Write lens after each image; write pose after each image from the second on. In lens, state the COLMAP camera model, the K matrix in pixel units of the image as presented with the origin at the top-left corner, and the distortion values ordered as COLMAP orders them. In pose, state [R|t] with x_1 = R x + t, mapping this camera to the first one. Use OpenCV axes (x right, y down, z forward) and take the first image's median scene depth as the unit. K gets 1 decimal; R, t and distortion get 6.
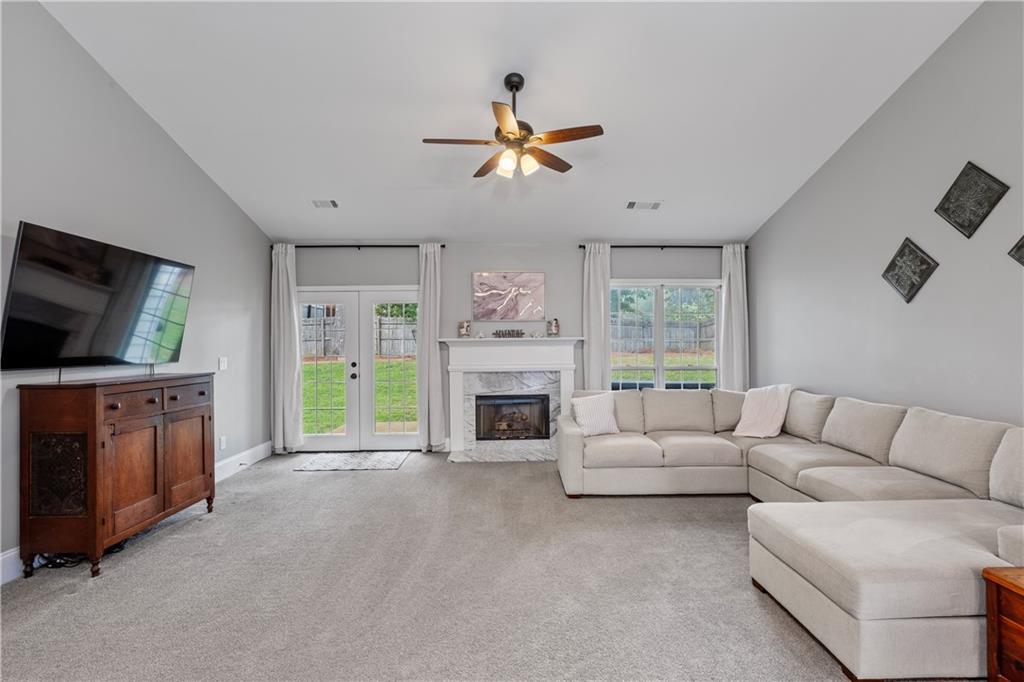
lens RADIAL K [[465.2, 0, 513.0], [0, 465.2, 338.7], [0, 0, 1]] dist [-0.009279, -0.000488]
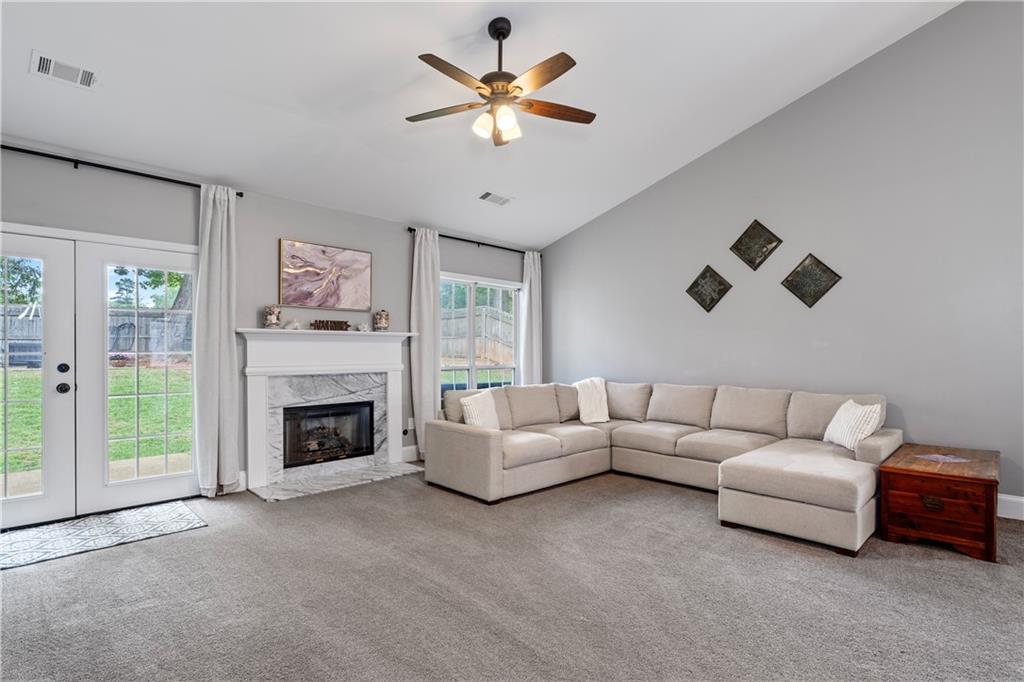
lens RADIAL K [[506.7, 0, 515.8], [0, 506.7, 351.8], [0, 0, 1]] dist [-0.001717, -0.000437]
pose [[0.728584, 0.007706, 0.684913, -0.364204], [-0.013359, 0.999906, 0.002960, 0.026855], [-0.684826, -0.011306, 0.728619, 0.169146]]
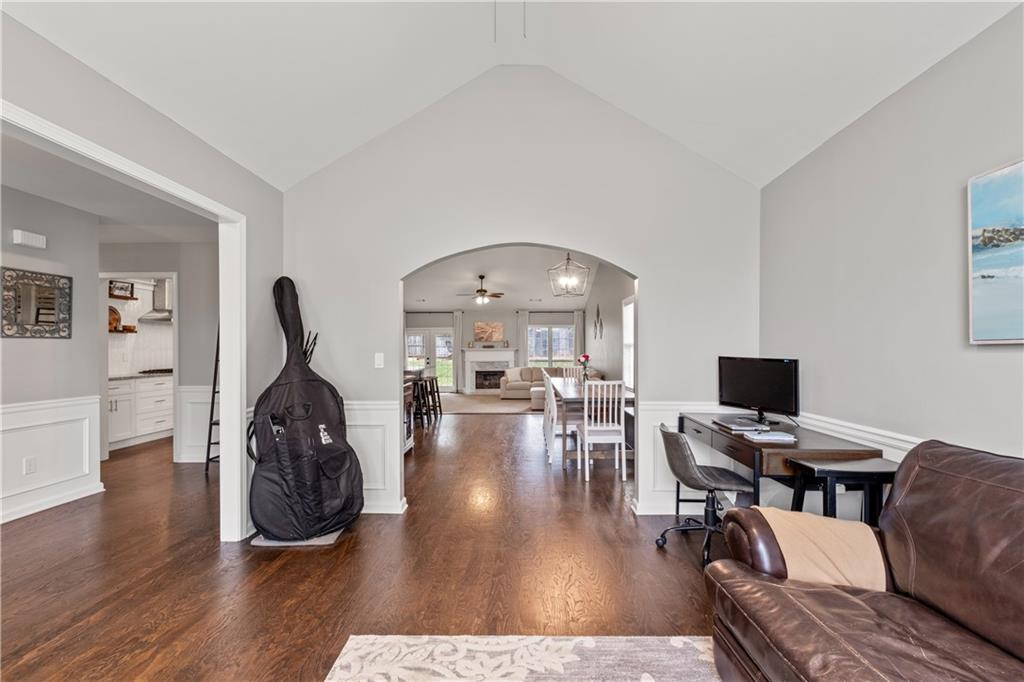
lens RADIAL K [[453.5, 0, 512.5], [0, 453.5, 346.9], [0, 0, 1]] dist [0.004115, -0.000340]
pose [[0.998638, 0.001466, -0.052148, 0.251956], [-0.001091, 0.999973, 0.007227, -0.027766], [0.052158, -0.007160, 0.998613, -1.470313]]
